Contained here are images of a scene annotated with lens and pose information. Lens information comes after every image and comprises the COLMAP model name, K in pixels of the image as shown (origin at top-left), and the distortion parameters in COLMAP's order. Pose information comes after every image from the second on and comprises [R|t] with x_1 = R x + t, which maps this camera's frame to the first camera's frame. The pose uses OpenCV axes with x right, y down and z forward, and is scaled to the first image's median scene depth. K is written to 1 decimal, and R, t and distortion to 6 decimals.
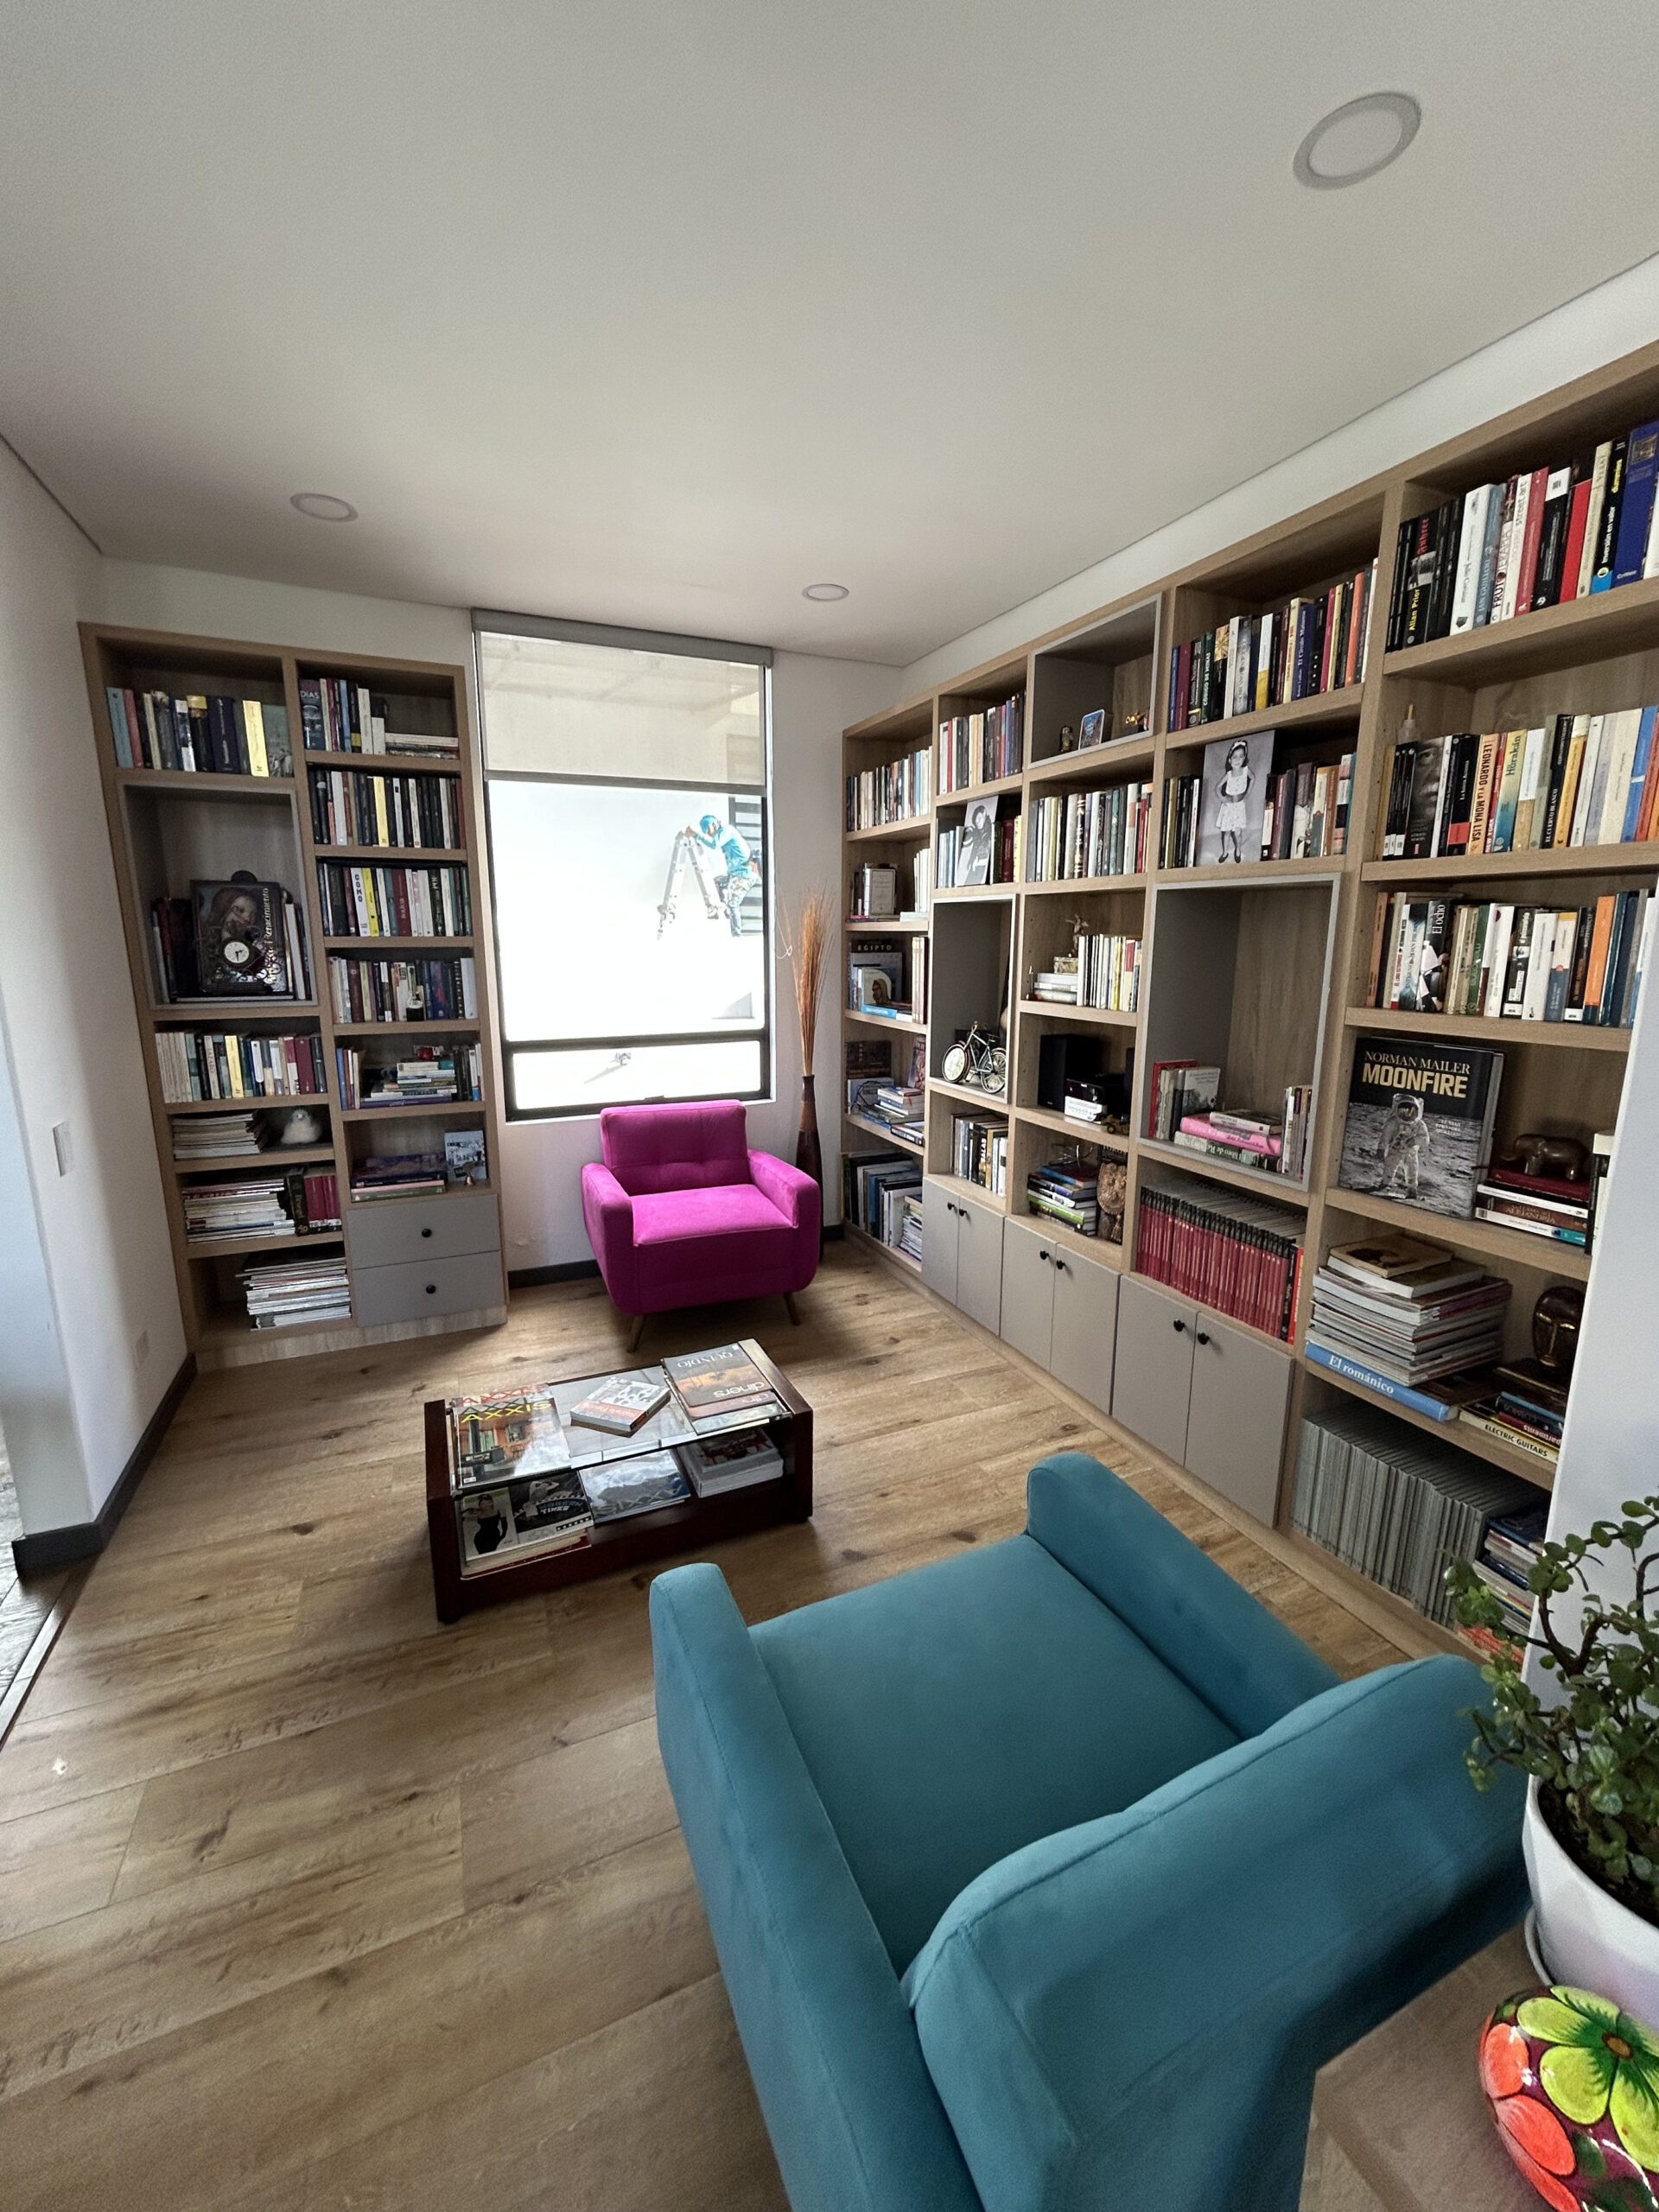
lens RADIAL K [[893.5, 0, 838.5], [0, 893.5, 1102.6], [0, 0, 1]] dist [-0.001000, 0.001745]
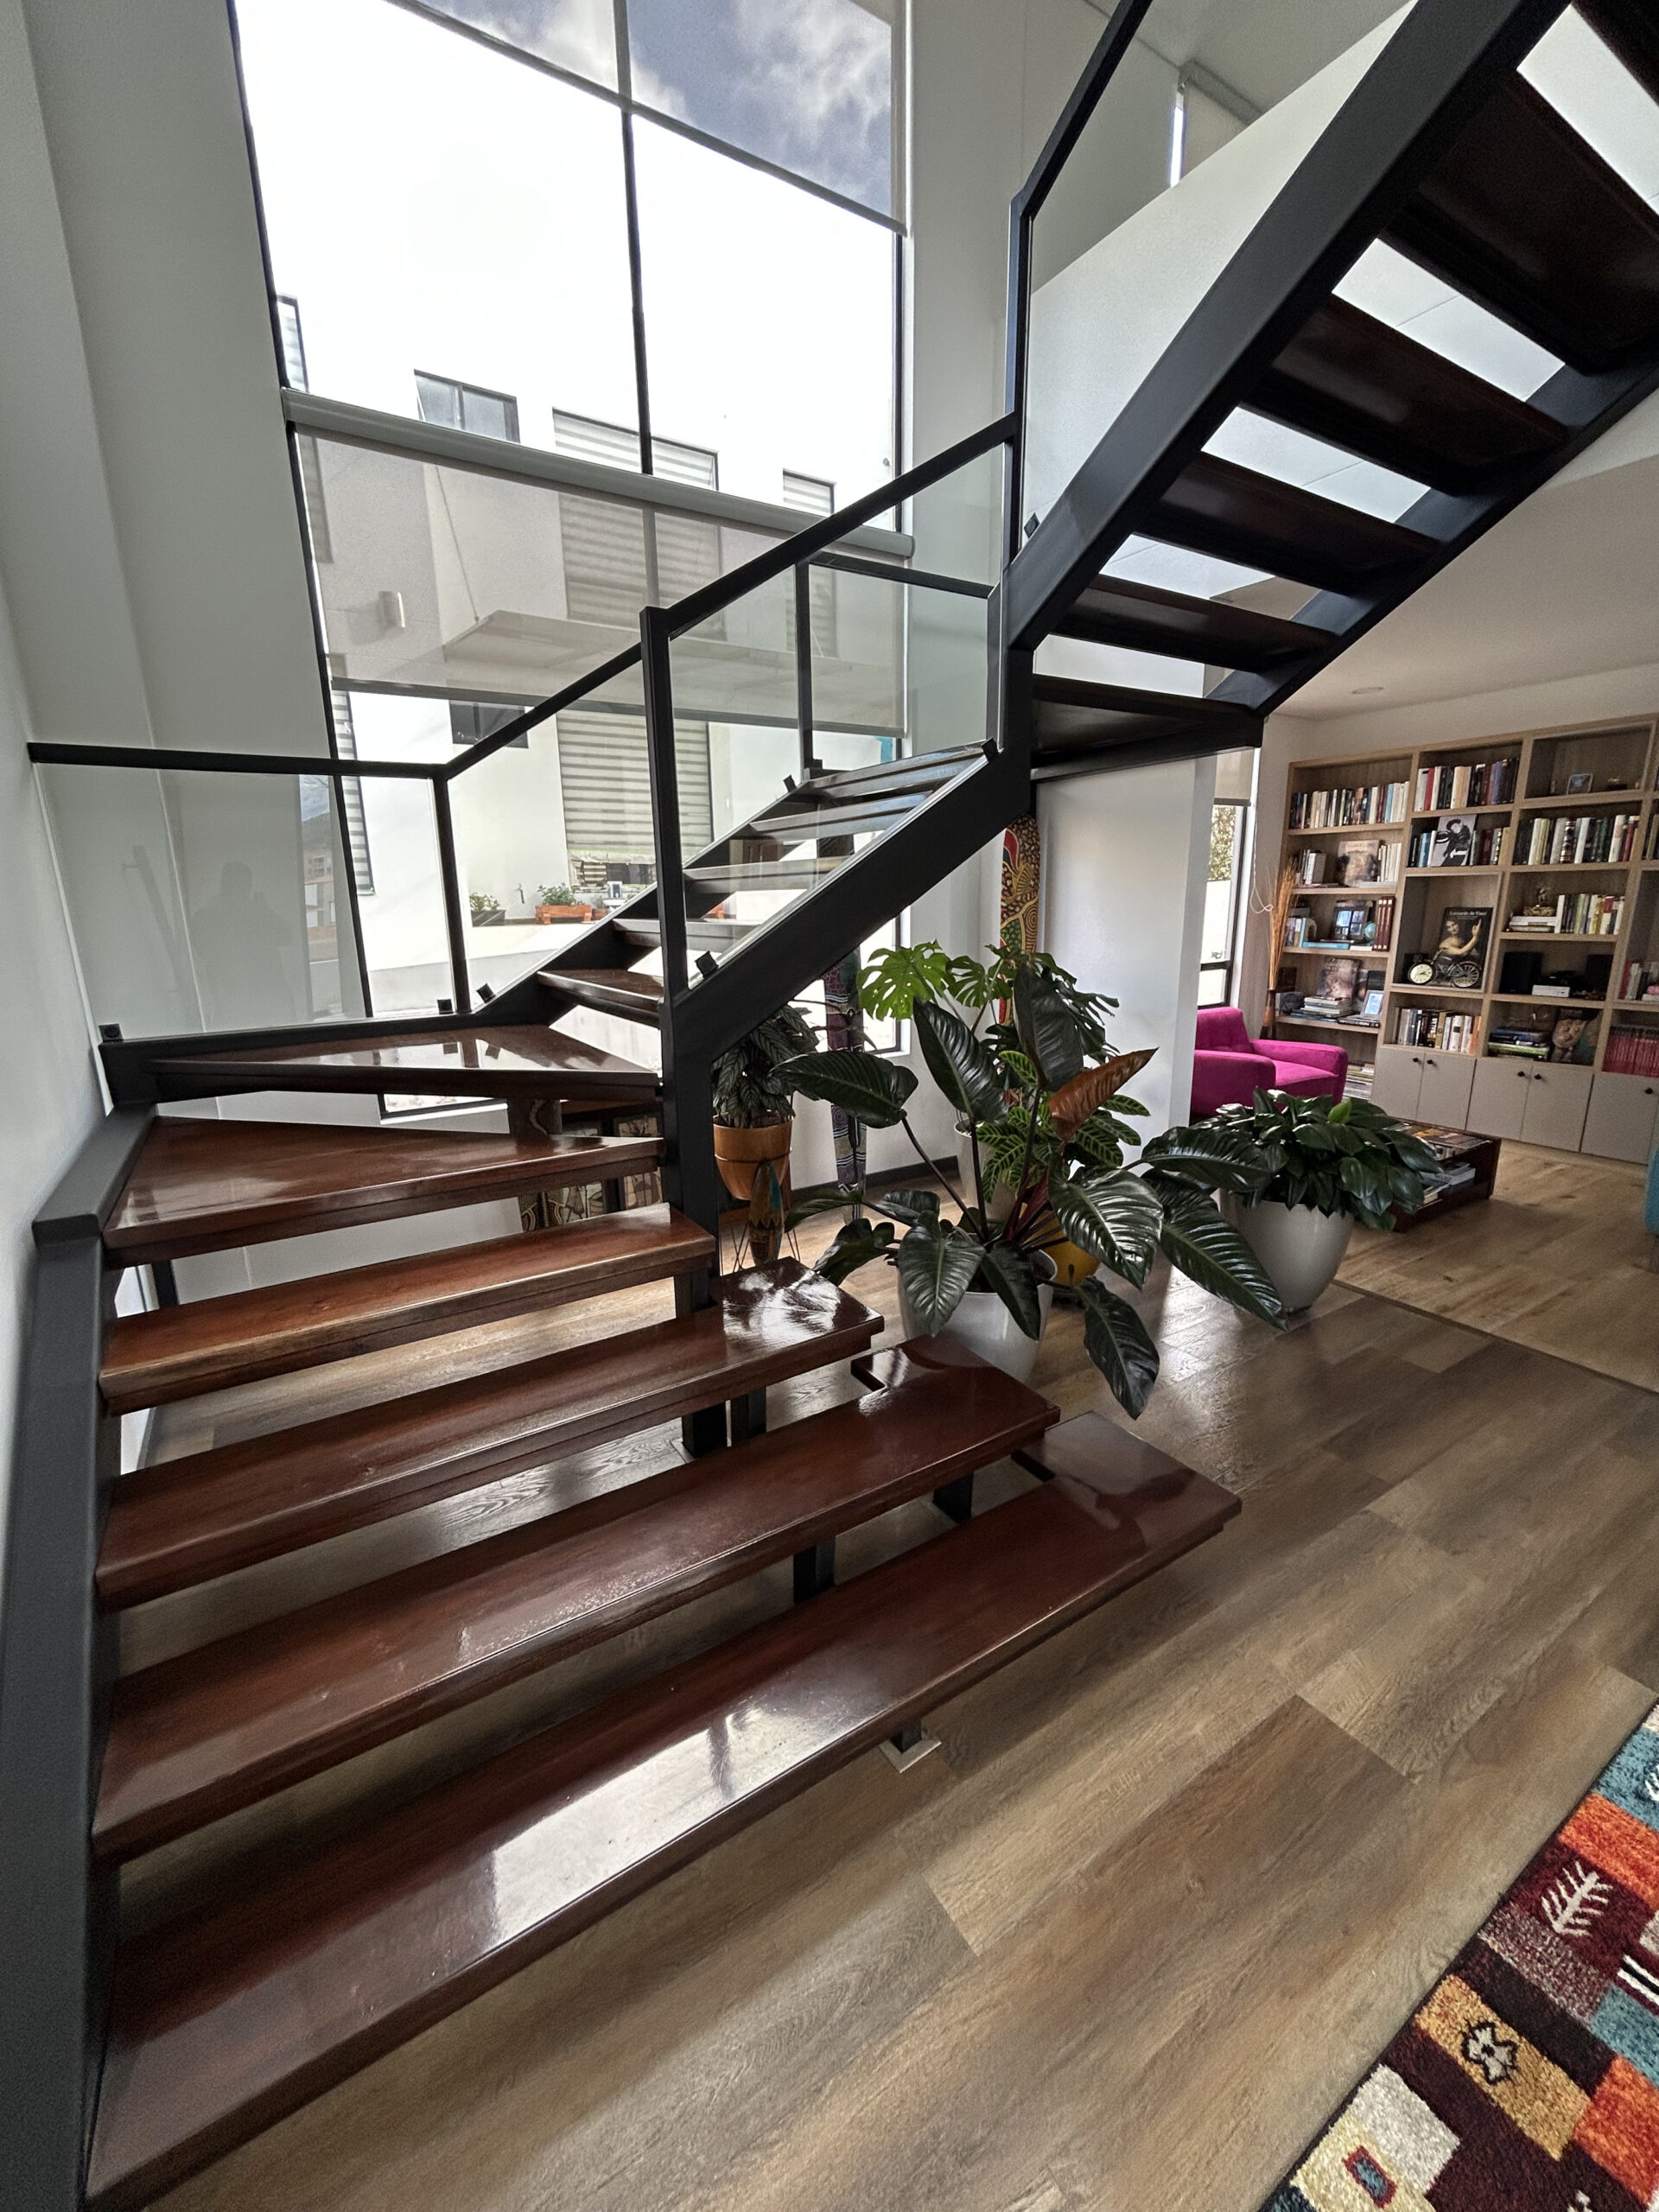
lens RADIAL K [[893.5, 0, 833.6], [0, 893.5, 1107.4], [0, 0, 1]] dist [-0.001000, 0.001745]
pose [[0.990305, -0.051078, 0.129181, -1.754446], [0.045105, 0.997792, 0.048750, 0.110833], [-0.131386, -0.042451, 0.990422, -0.770554]]
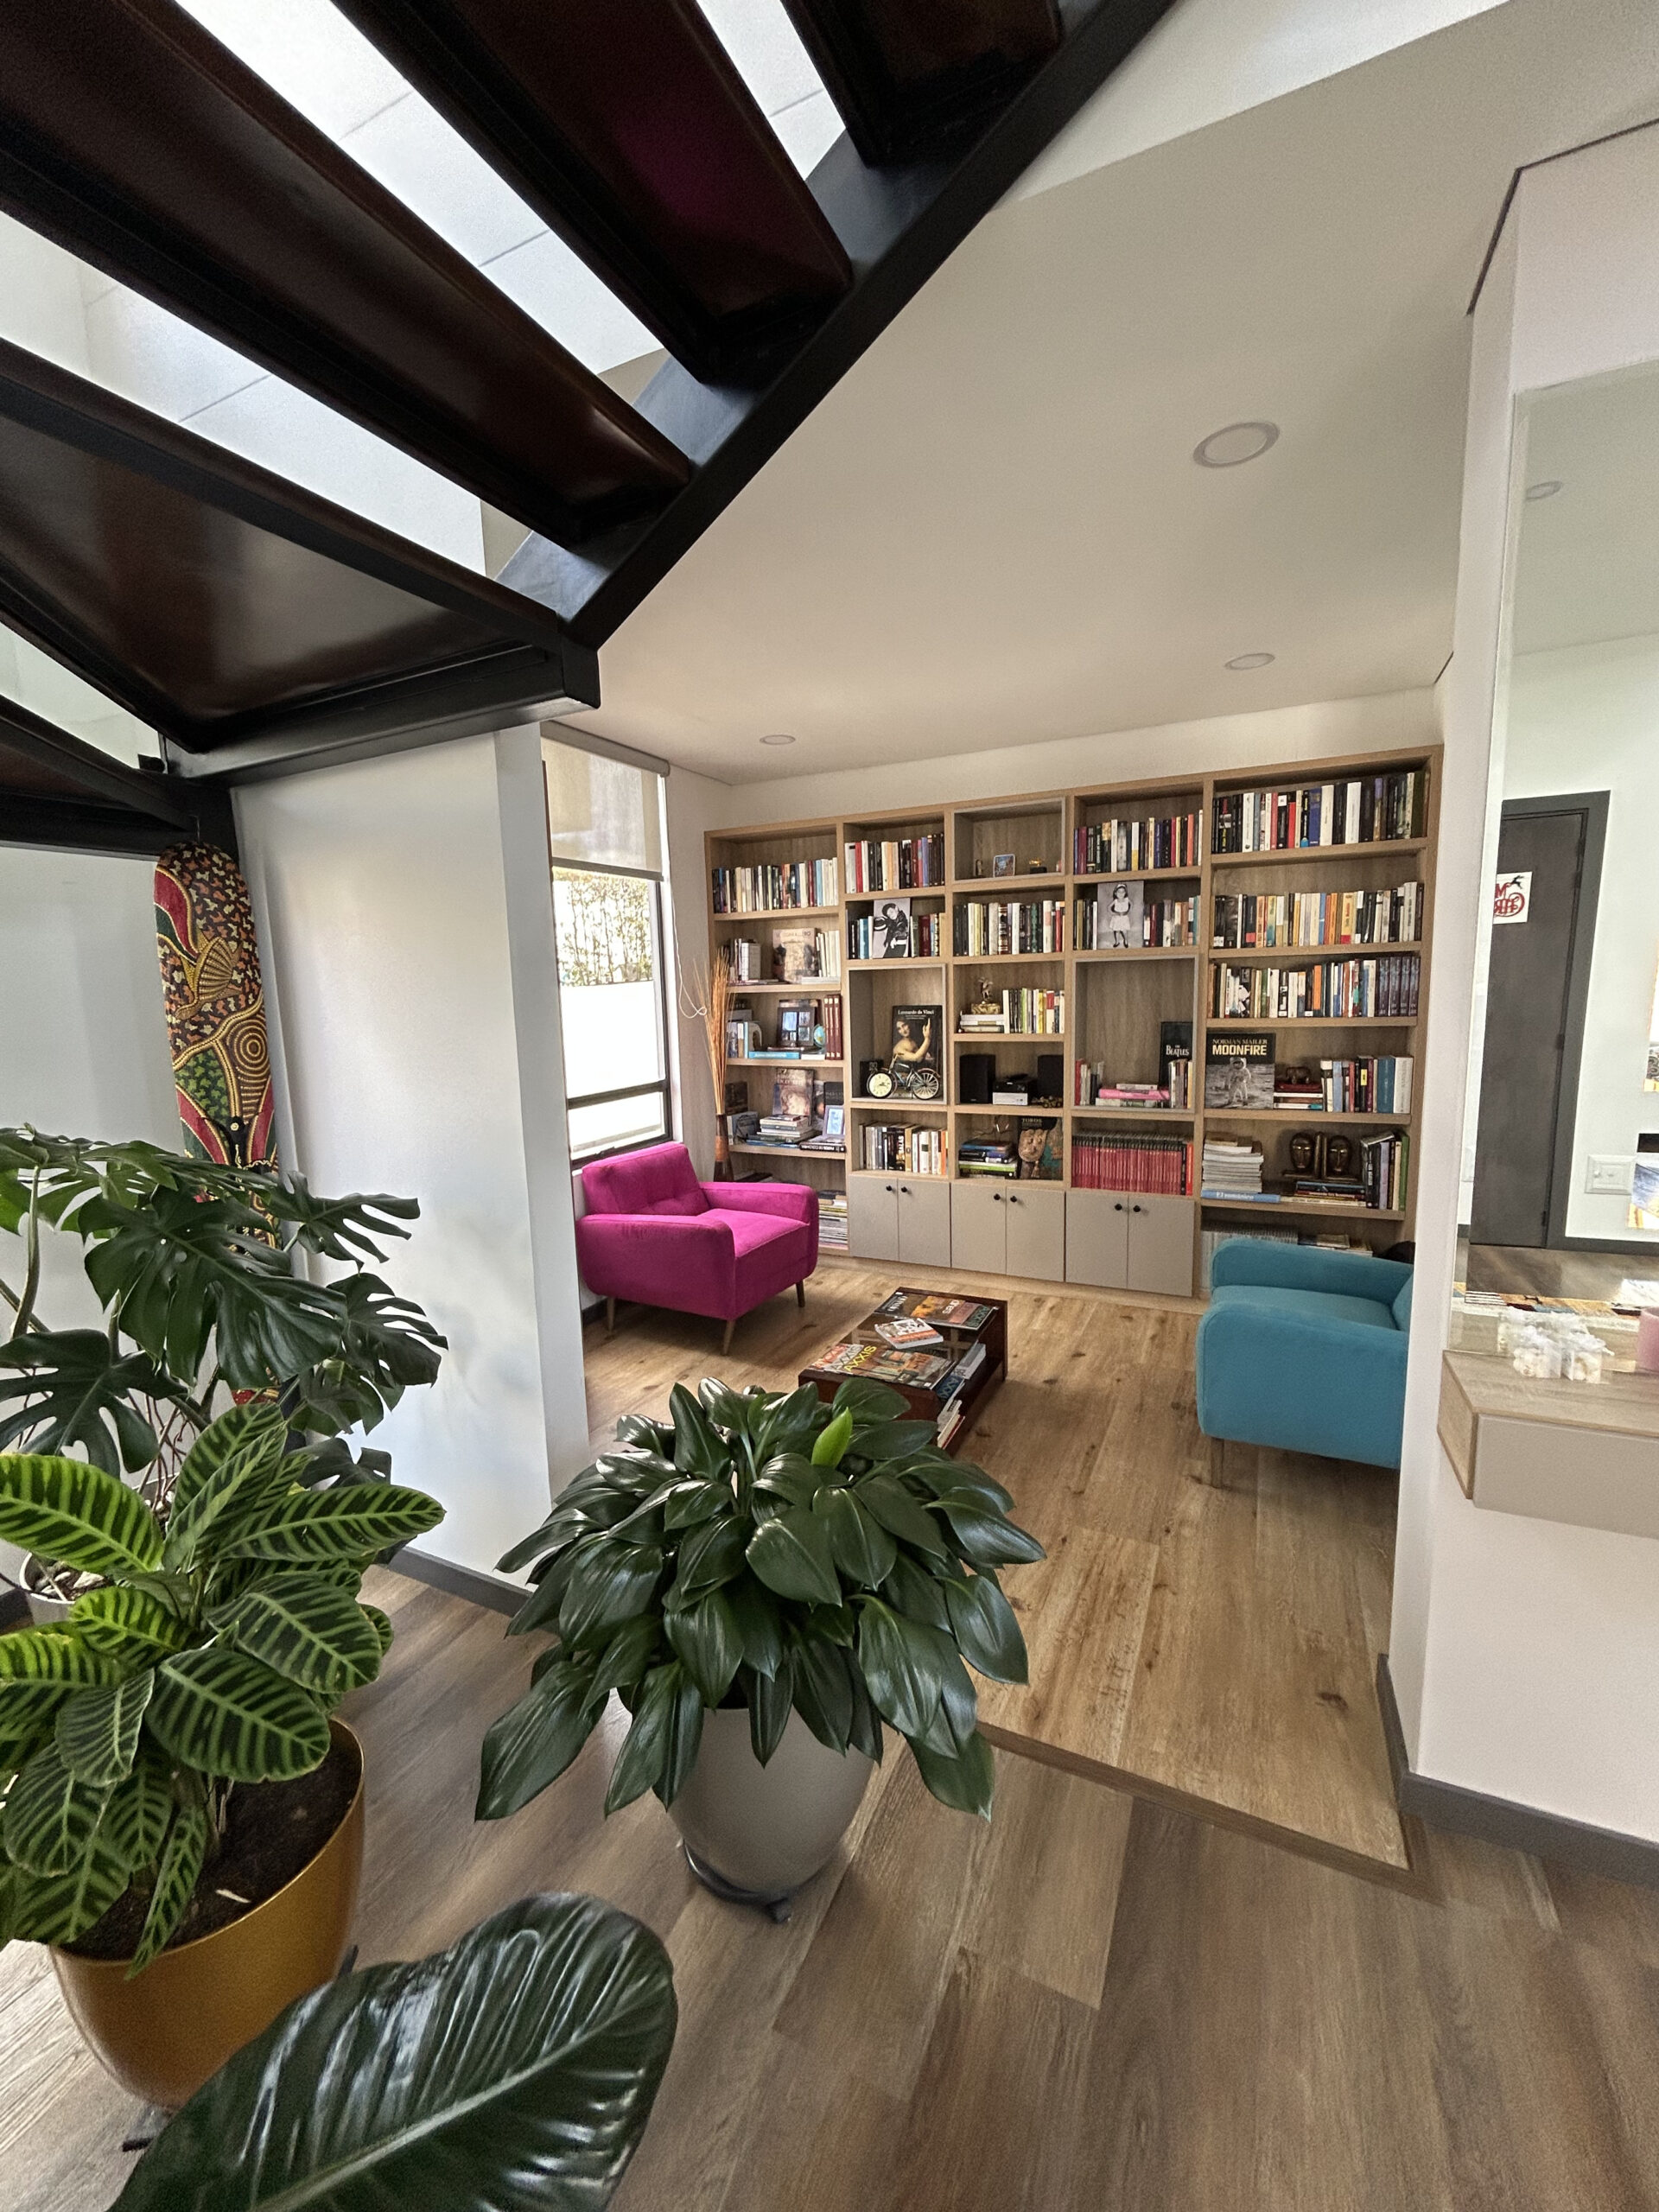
lens RADIAL K [[893.5, 0, 832.5], [0, 893.5, 1099.5], [0, 0, 1]] dist [-0.001000, 0.001745]
pose [[0.768526, -0.106728, 0.630854, -1.181557], [0.149085, 0.988720, -0.014347, -0.018300], [-0.622207, 0.105077, 0.775769, -0.032994]]
